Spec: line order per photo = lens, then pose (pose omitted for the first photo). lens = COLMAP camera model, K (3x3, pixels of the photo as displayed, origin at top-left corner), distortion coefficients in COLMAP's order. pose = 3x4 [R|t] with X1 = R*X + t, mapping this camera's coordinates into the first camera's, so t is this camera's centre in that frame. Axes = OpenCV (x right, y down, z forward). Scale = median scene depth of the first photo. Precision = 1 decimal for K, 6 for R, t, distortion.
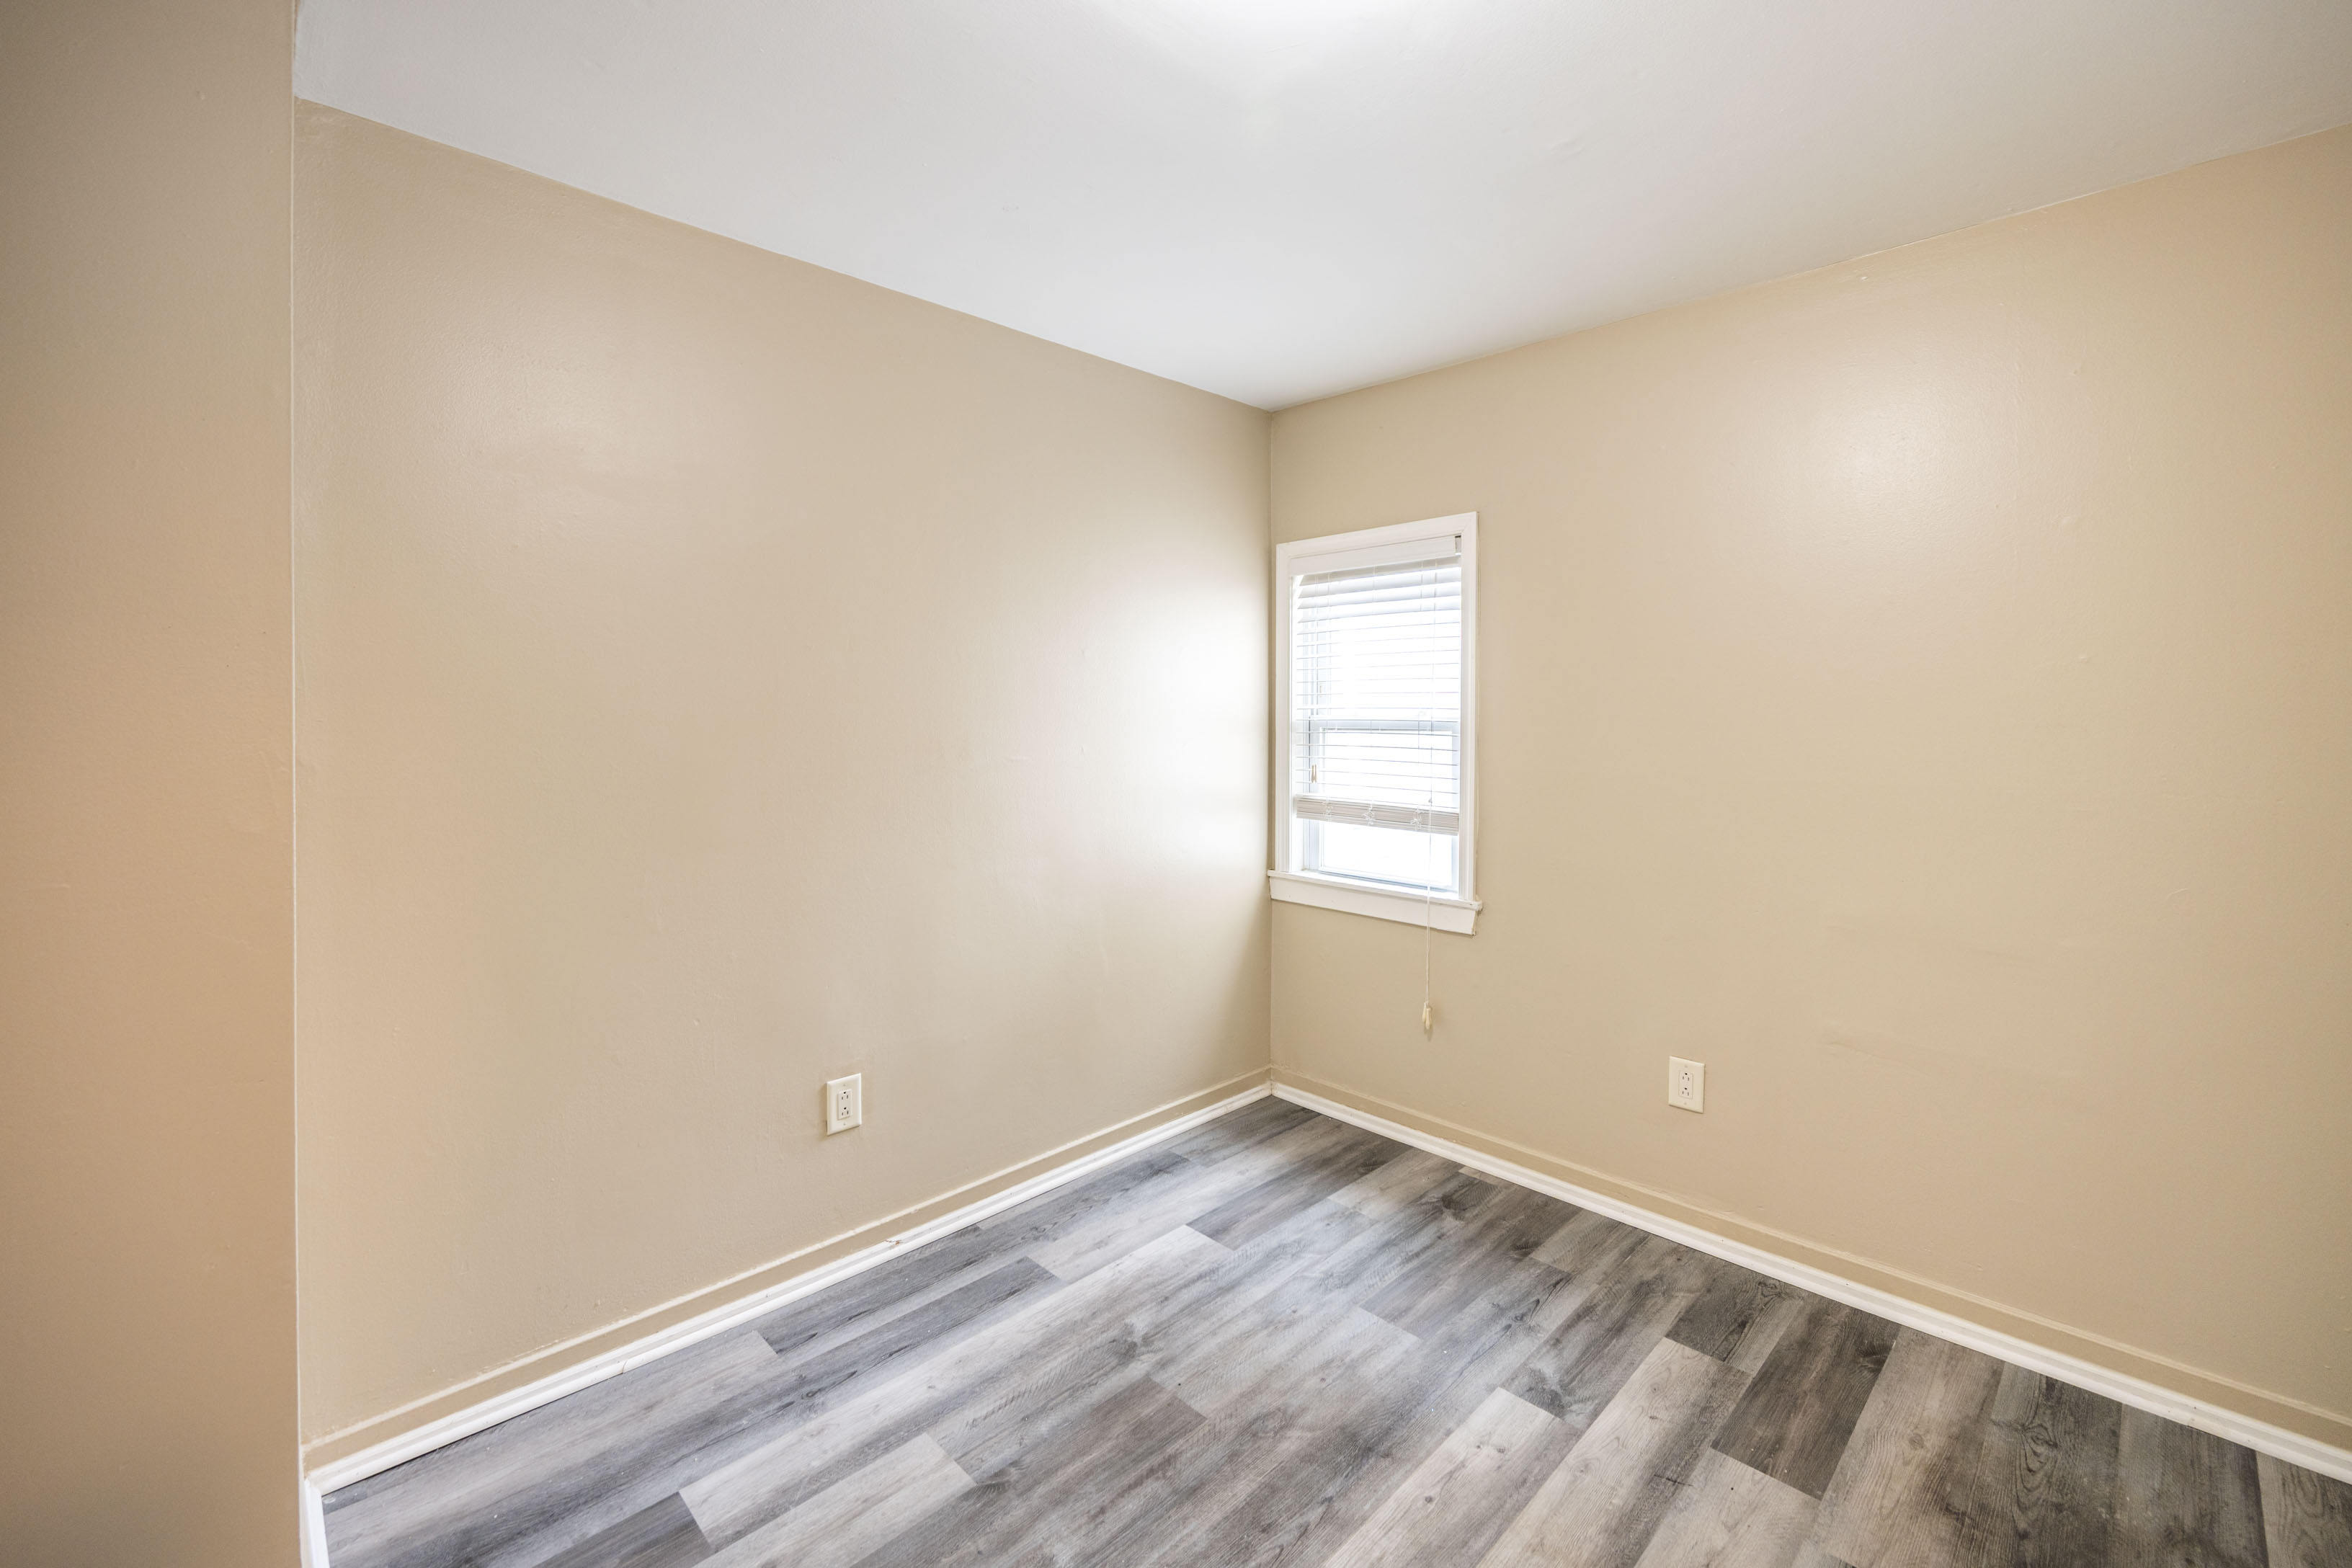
lens RADIAL K [[950.4, 0, 1212.7], [0, 950.4, 727.8], [0, 0, 1]] dist [-0.000656, -0.000188]
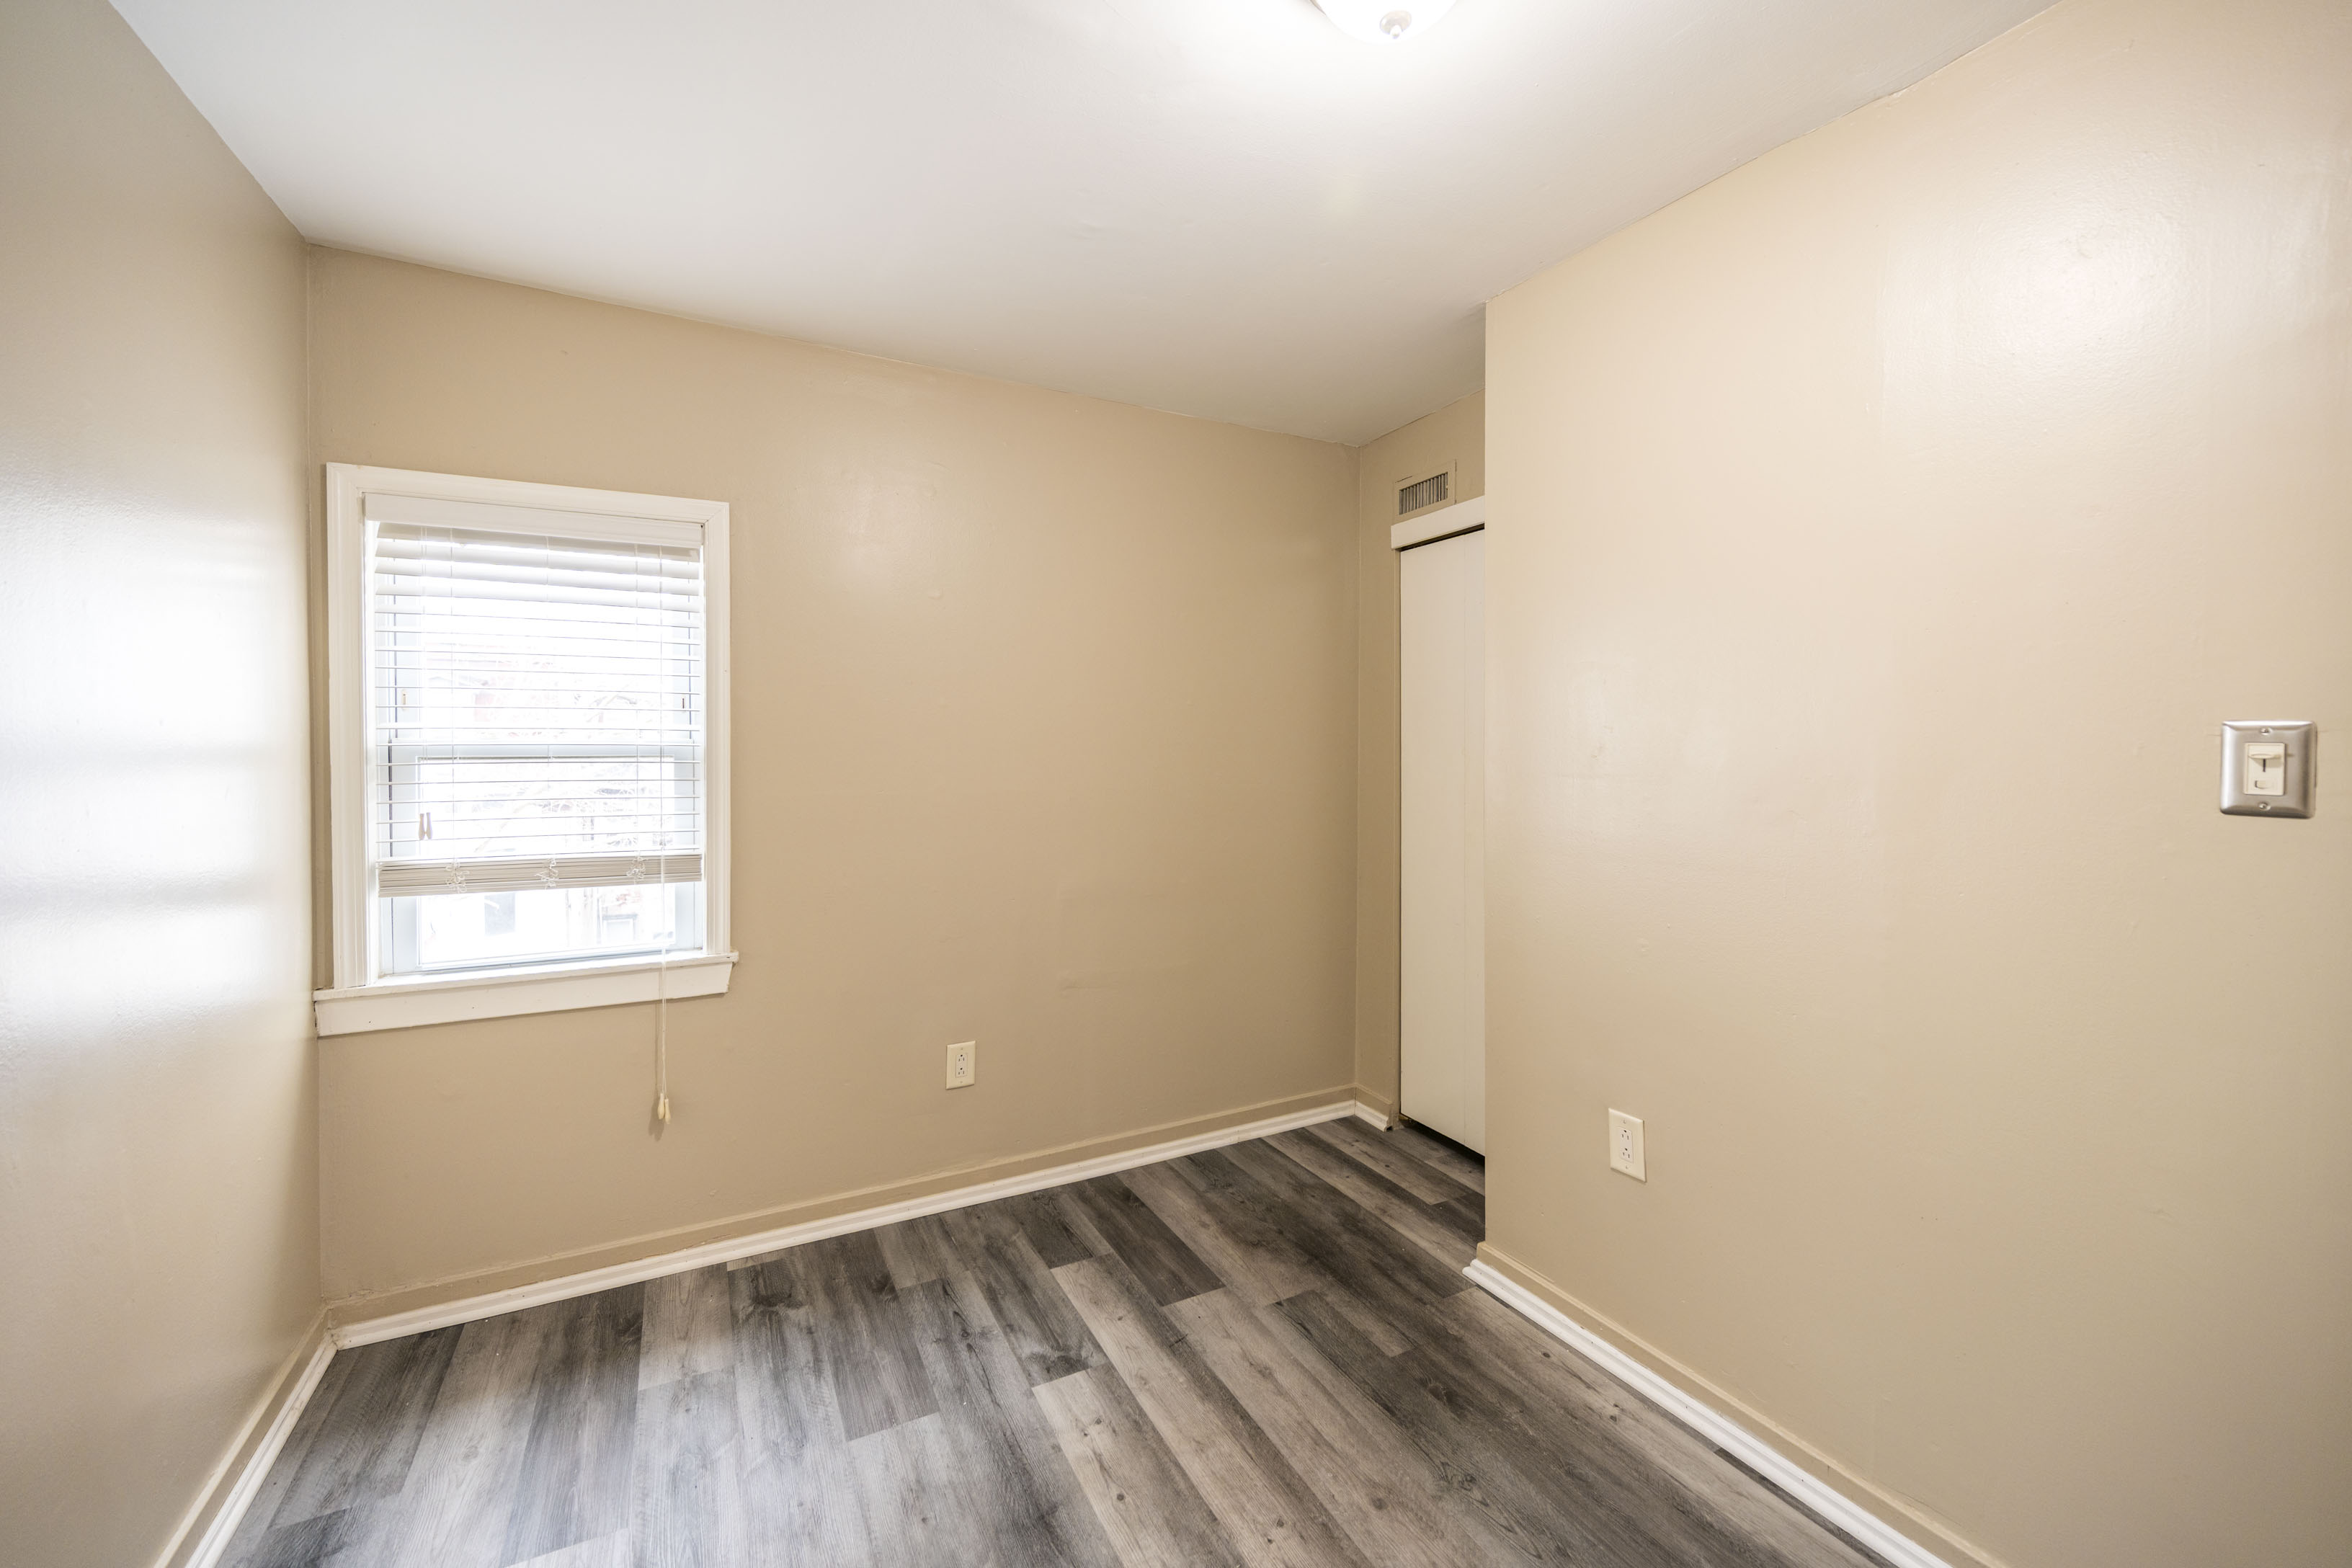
lens RADIAL K [[942.5, 0, 1145.2], [0, 942.5, 751.0], [0, 0, 1]] dist [-0.000429, -0.000170]
pose [[0.327778, -0.013953, 0.944652, -0.496720], [0.012511, 0.999867, 0.010428, -0.006932], [-0.944672, 0.008400, 0.327909, 0.435405]]
